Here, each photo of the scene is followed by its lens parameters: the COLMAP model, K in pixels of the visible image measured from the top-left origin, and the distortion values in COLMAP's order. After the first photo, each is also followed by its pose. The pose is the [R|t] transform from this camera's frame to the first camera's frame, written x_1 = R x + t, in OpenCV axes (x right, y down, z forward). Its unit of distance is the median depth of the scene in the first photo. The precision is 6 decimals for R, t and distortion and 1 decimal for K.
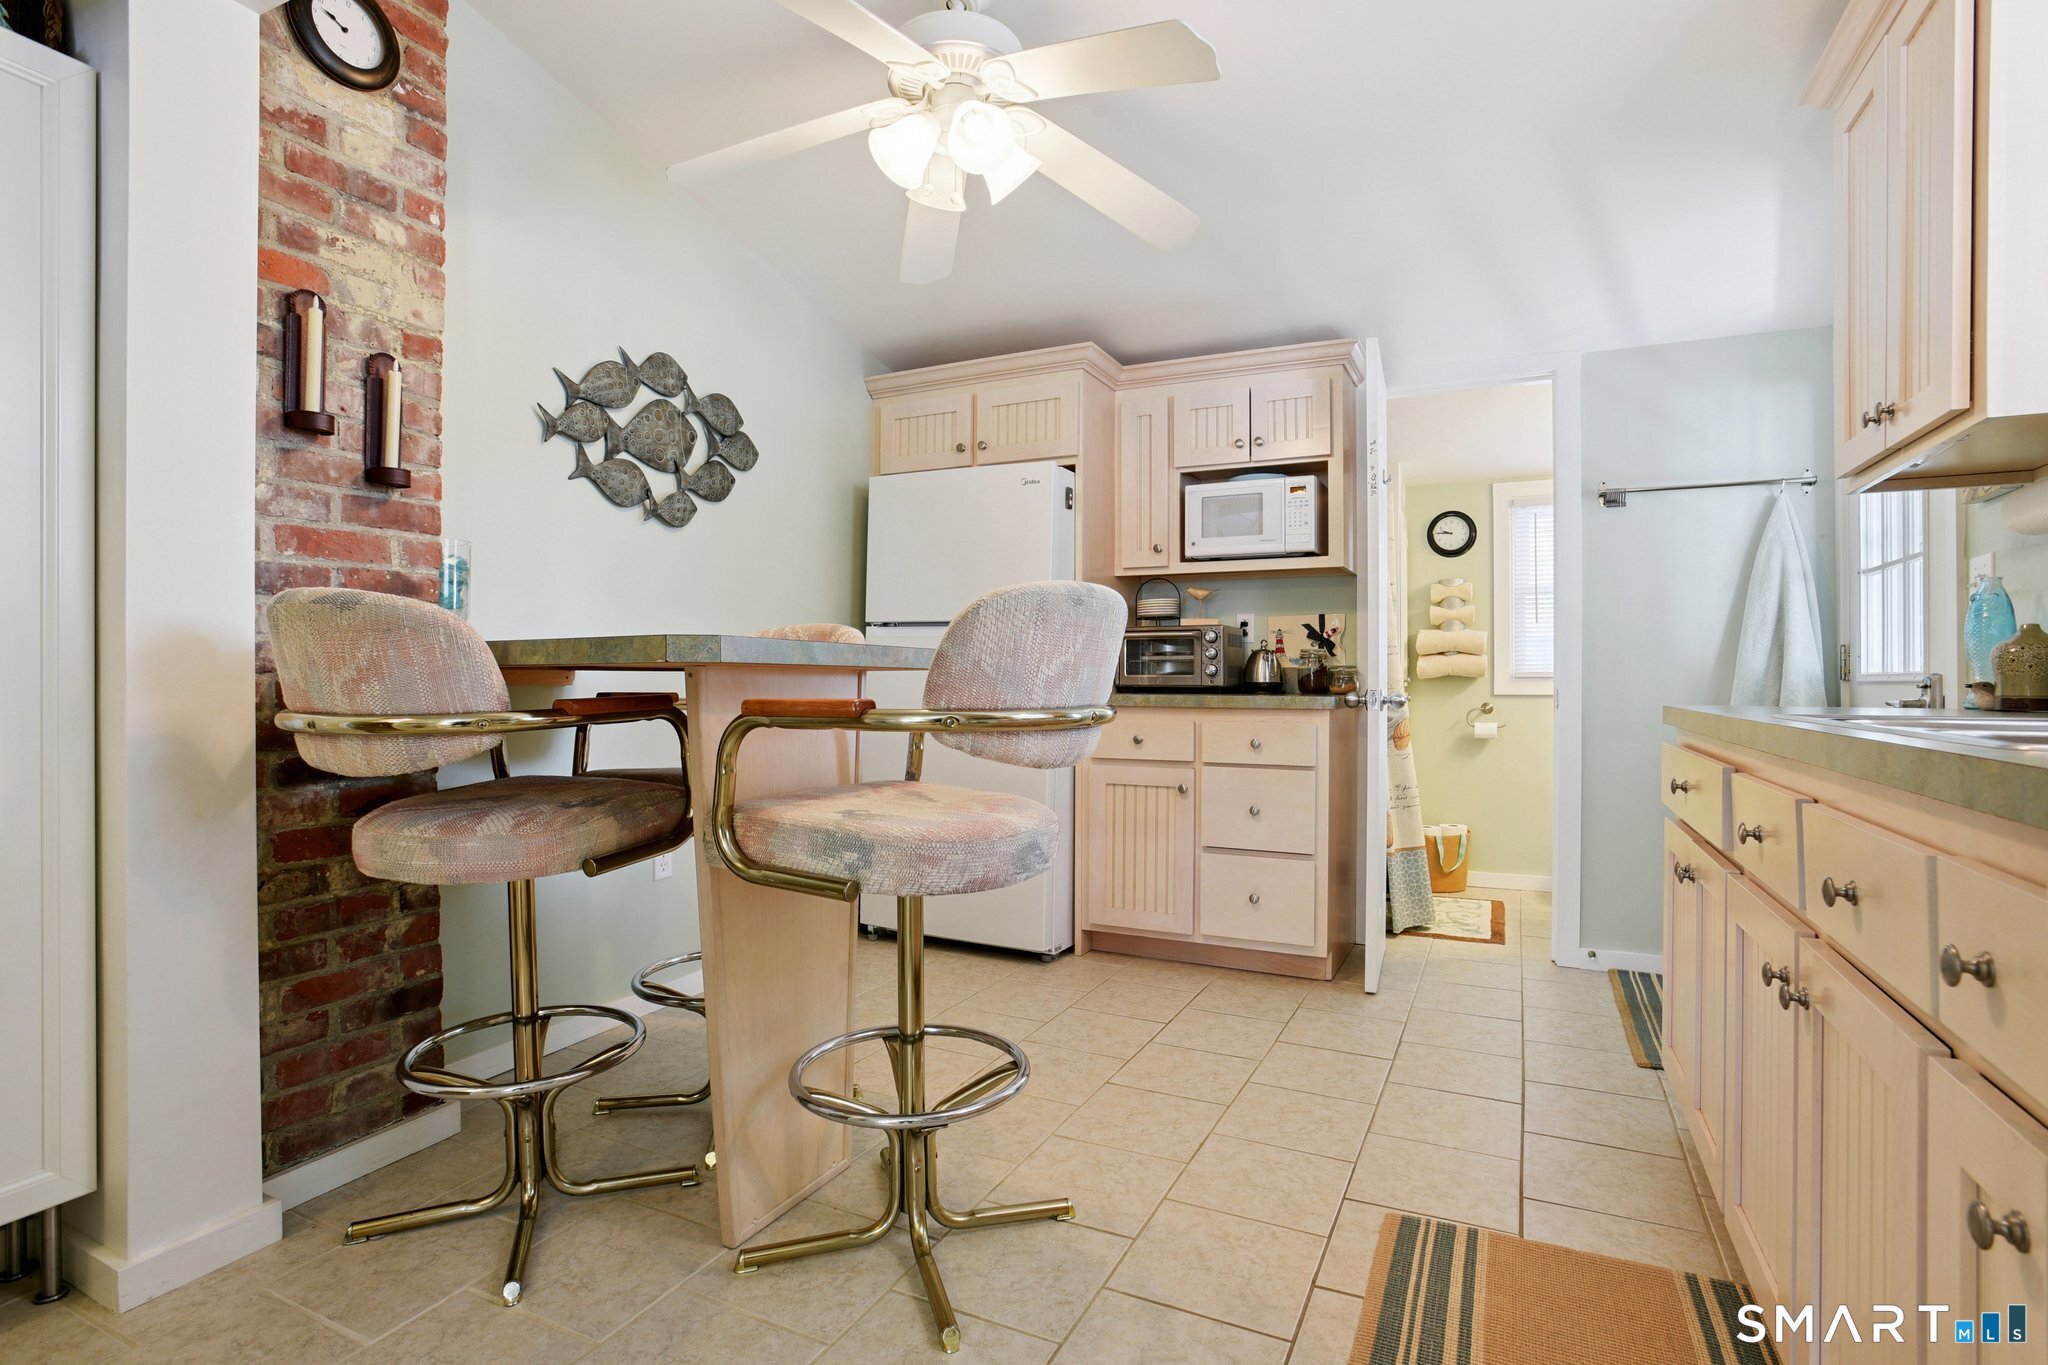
lens RADIAL K [[992.0, 0, 1027.8], [0, 992.0, 685.6], [0, 0, 1]] dist [-0.051066, 0.025528]
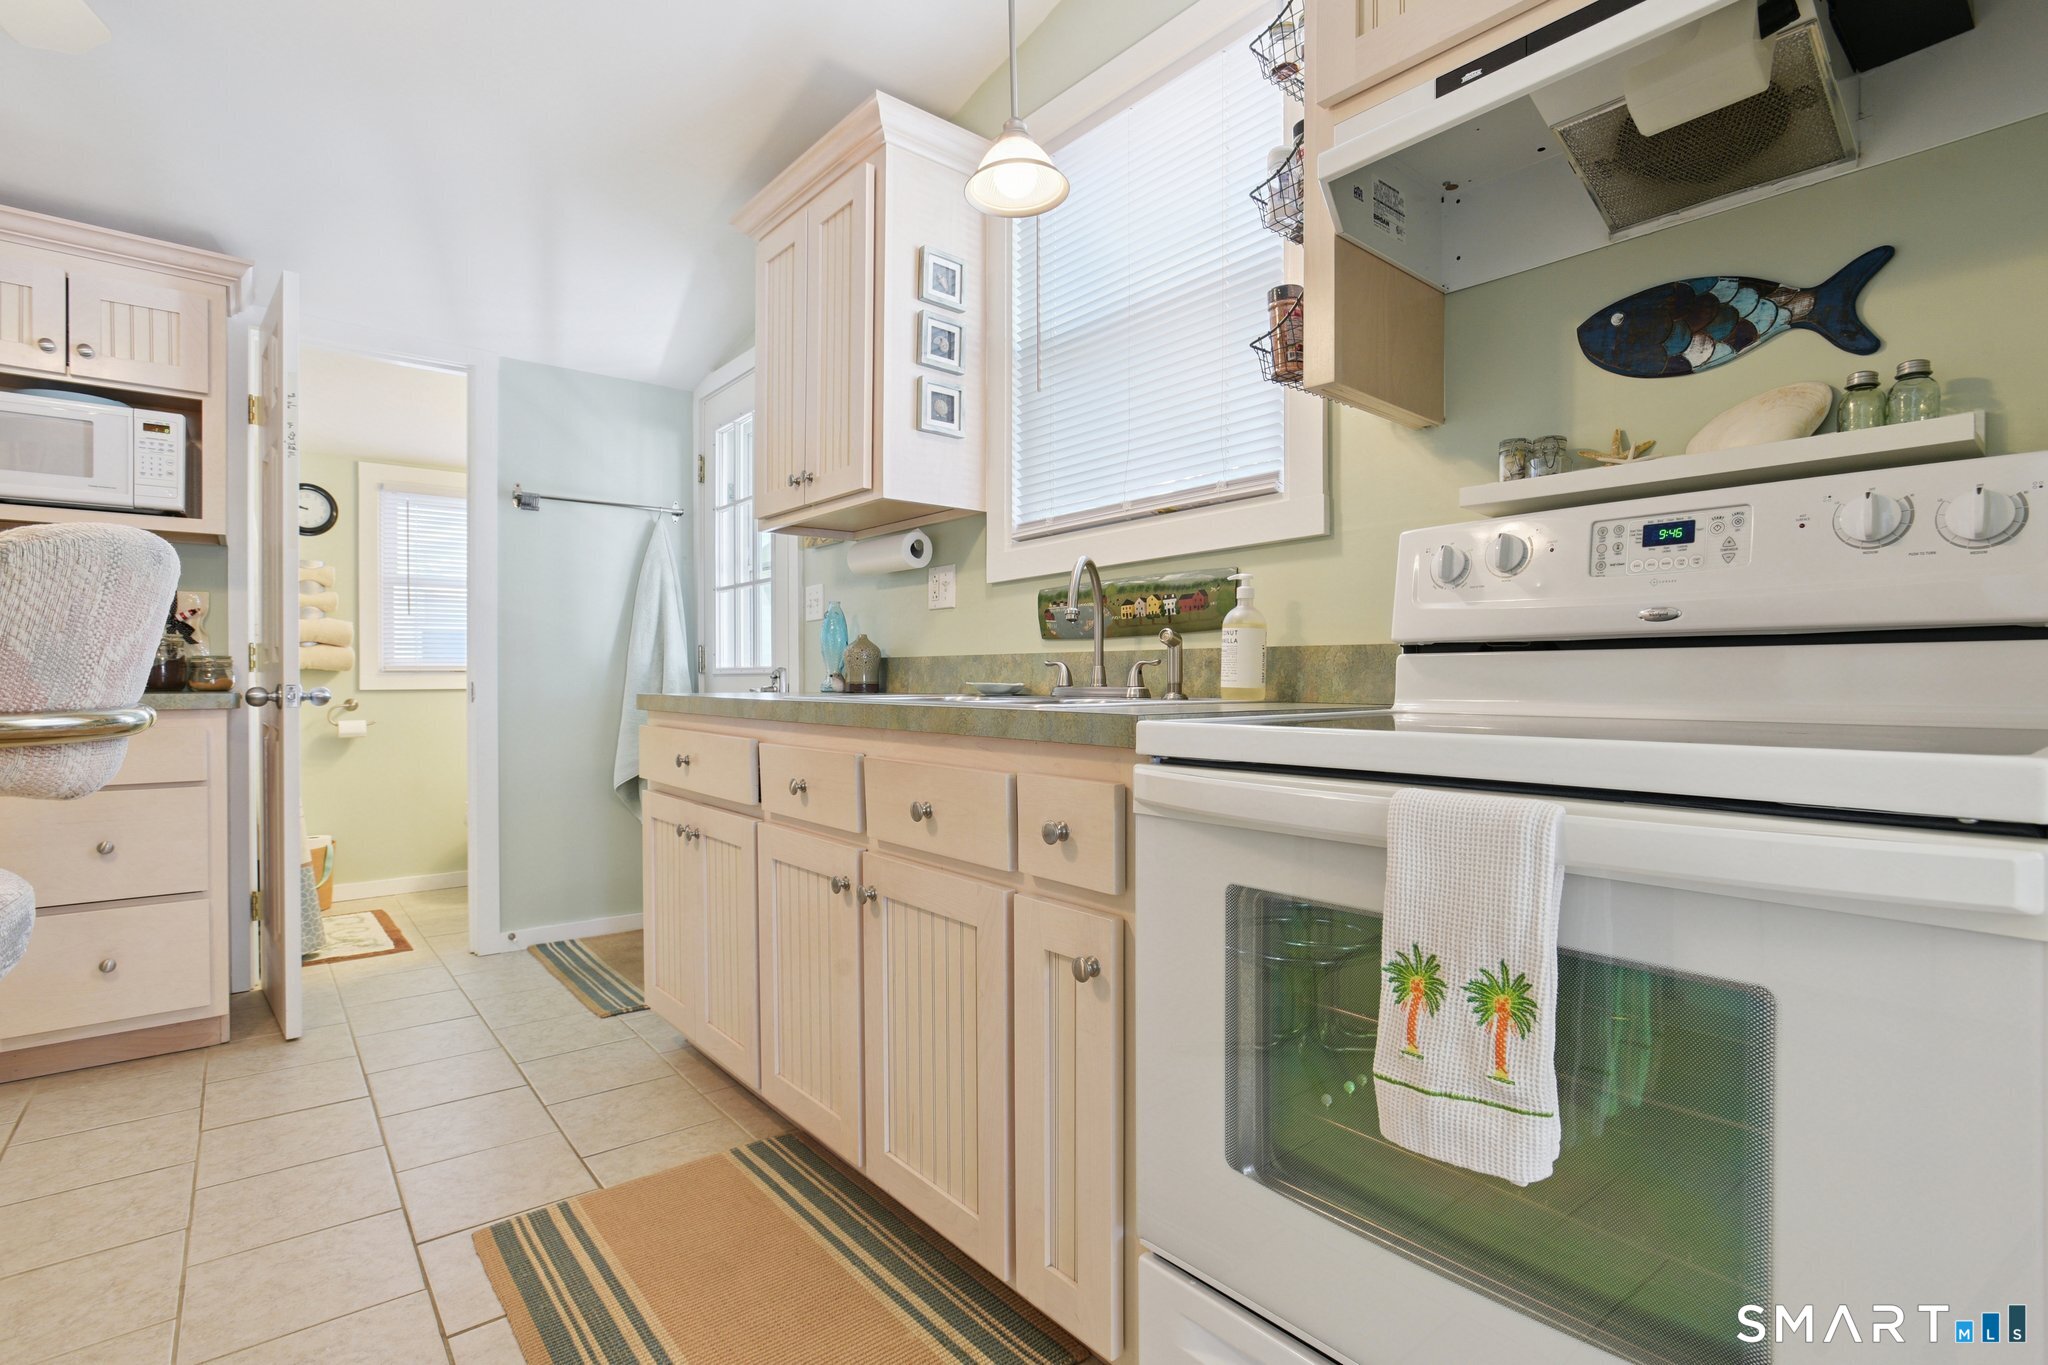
lens RADIAL K [[992.0, 0, 1027.8], [0, 992.0, 685.6], [0, 0, 1]] dist [-0.051066, 0.025528]
pose [[0.420742, -0.010933, 0.907115, -0.147599], [0.007052, 0.999937, 0.008781, 0.002490], [-0.907153, 0.002702, 0.420792, 0.065170]]
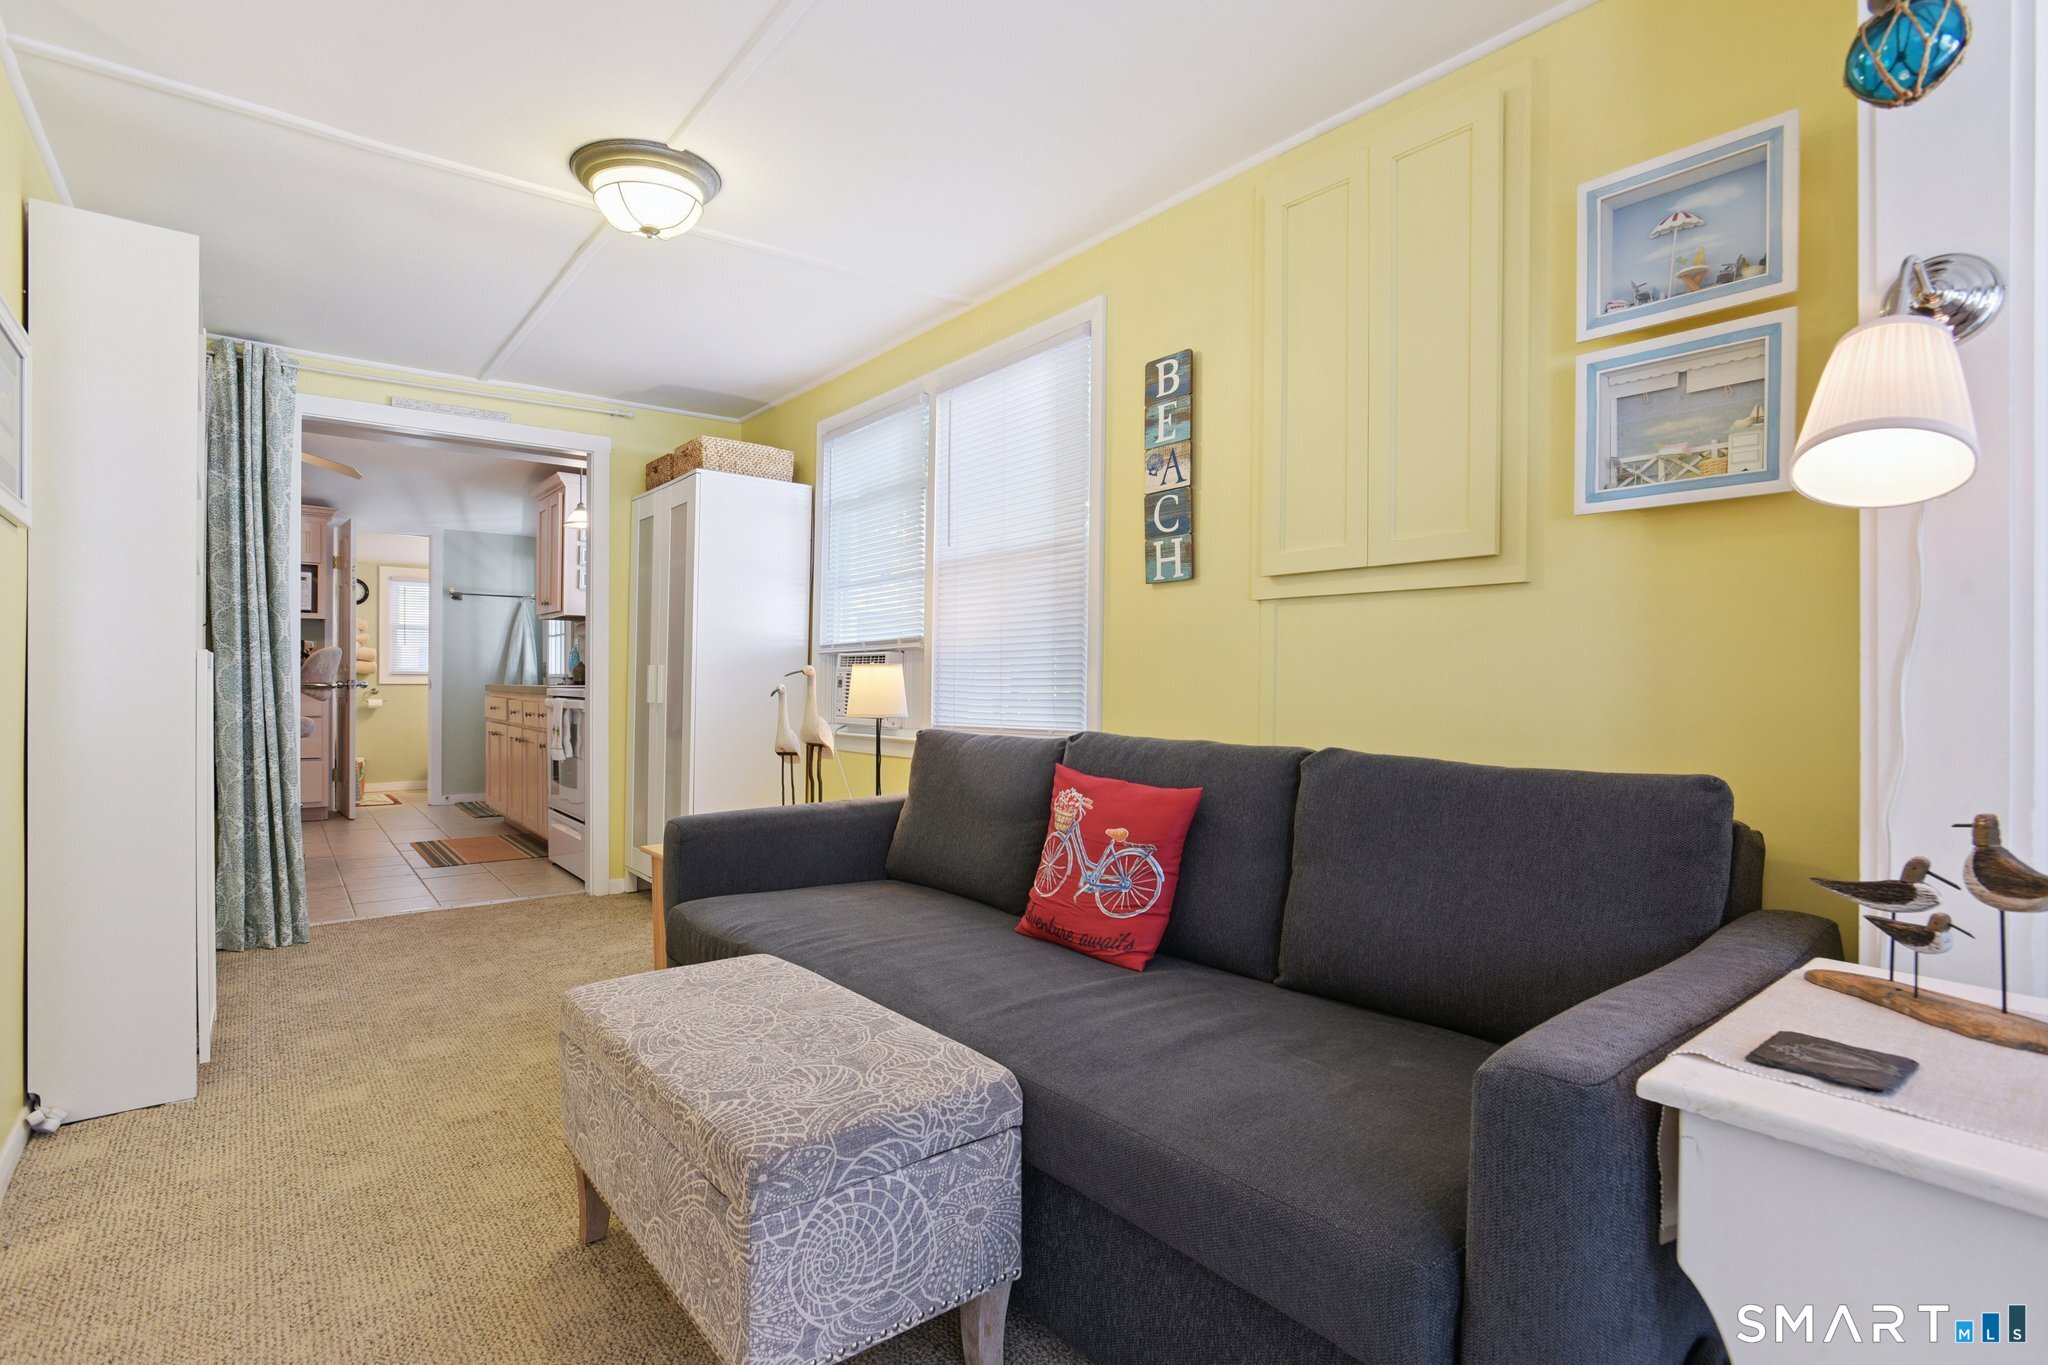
lens RADIAL K [[996.7, 0, 1024.5], [0, 996.7, 672.1], [0, 0, 1]] dist [0.020230, -0.009967]
pose [[0.444551, 0.005823, 0.895734, -1.007330], [0.002532, 0.999967, -0.007757, 0.009171], [-0.895750, 0.005716, 0.444522, -1.360136]]
